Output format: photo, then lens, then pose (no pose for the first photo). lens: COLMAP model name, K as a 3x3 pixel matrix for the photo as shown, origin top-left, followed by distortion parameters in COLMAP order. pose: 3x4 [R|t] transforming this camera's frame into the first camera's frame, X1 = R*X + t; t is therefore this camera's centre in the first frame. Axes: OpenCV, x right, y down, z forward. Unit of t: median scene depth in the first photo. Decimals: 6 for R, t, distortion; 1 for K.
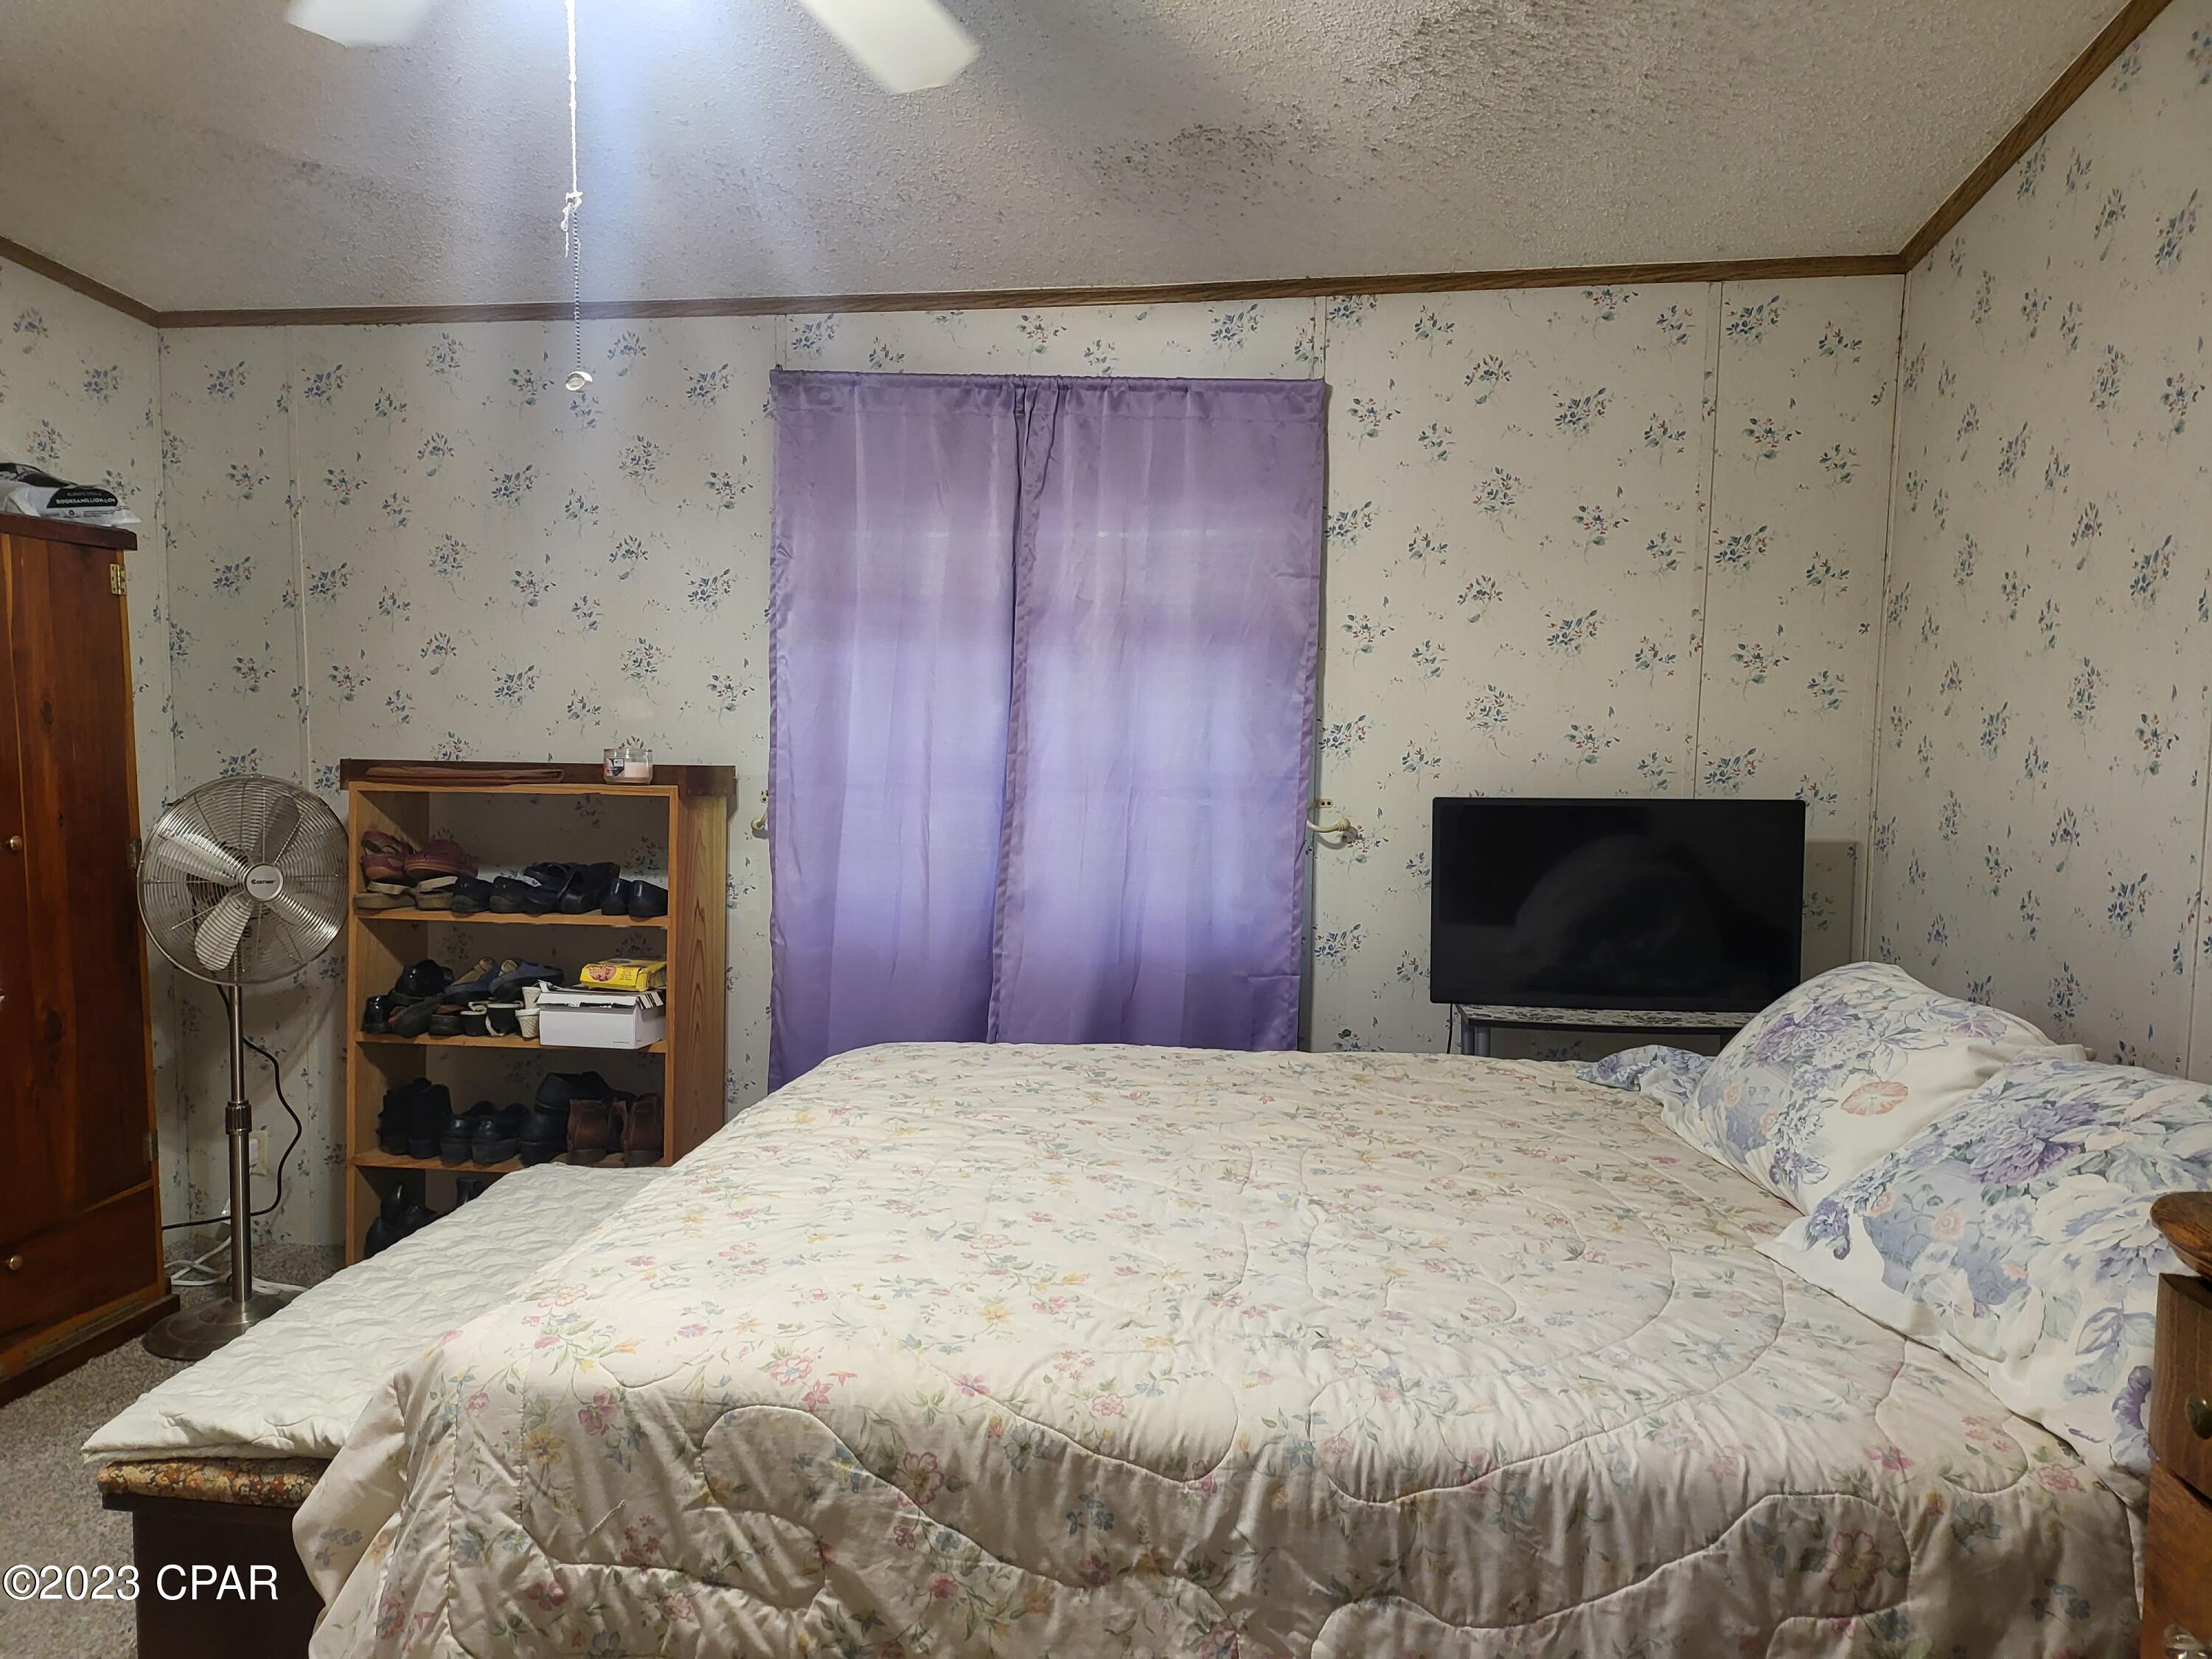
lens RADIAL K [[1553.3, 0, 1120.4], [0, 1553.3, 817.7], [0, 0, 1]] dist [0.041241, -0.040305]
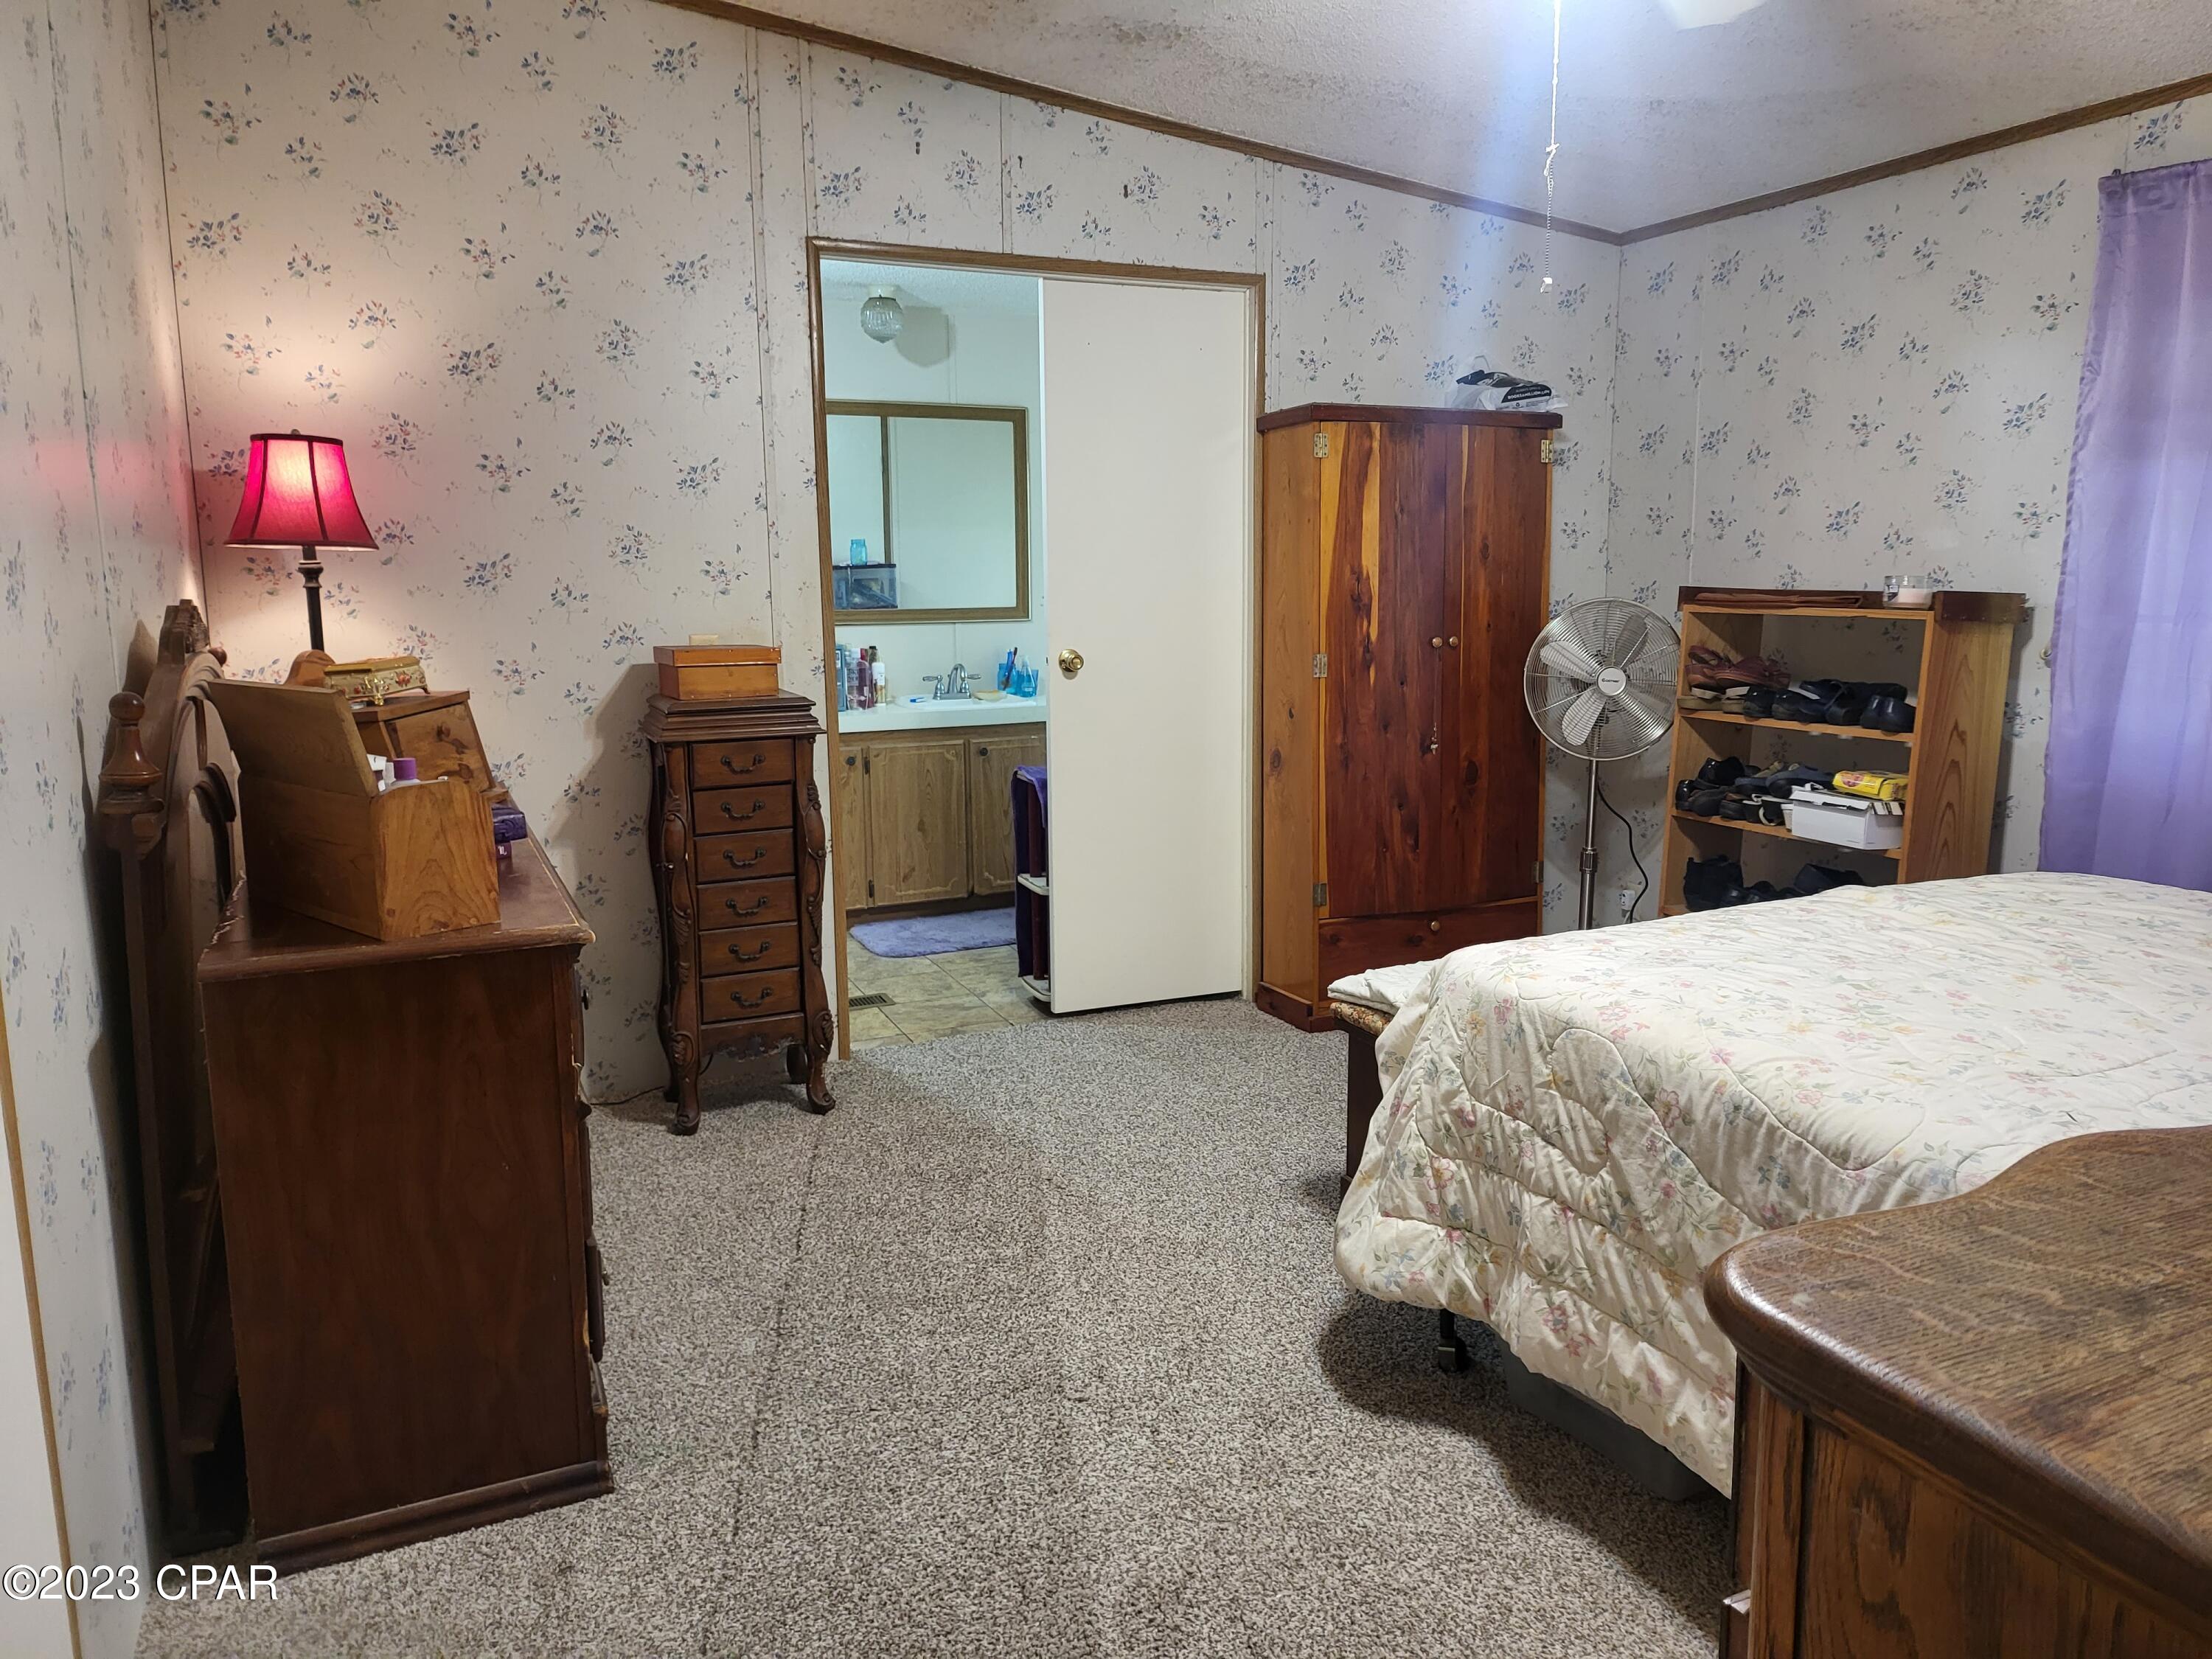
lens RADIAL K [[1553.3, 0, 1111.0], [0, 1553.3, 816.6], [0, 0, 1]] dist [0.041241, -0.040305]
pose [[0.534755, 0.124493, -0.835786, 0.336286], [-0.050937, 0.992038, 0.115177, 0.025582], [0.843471, -0.019019, 0.536838, -0.045549]]
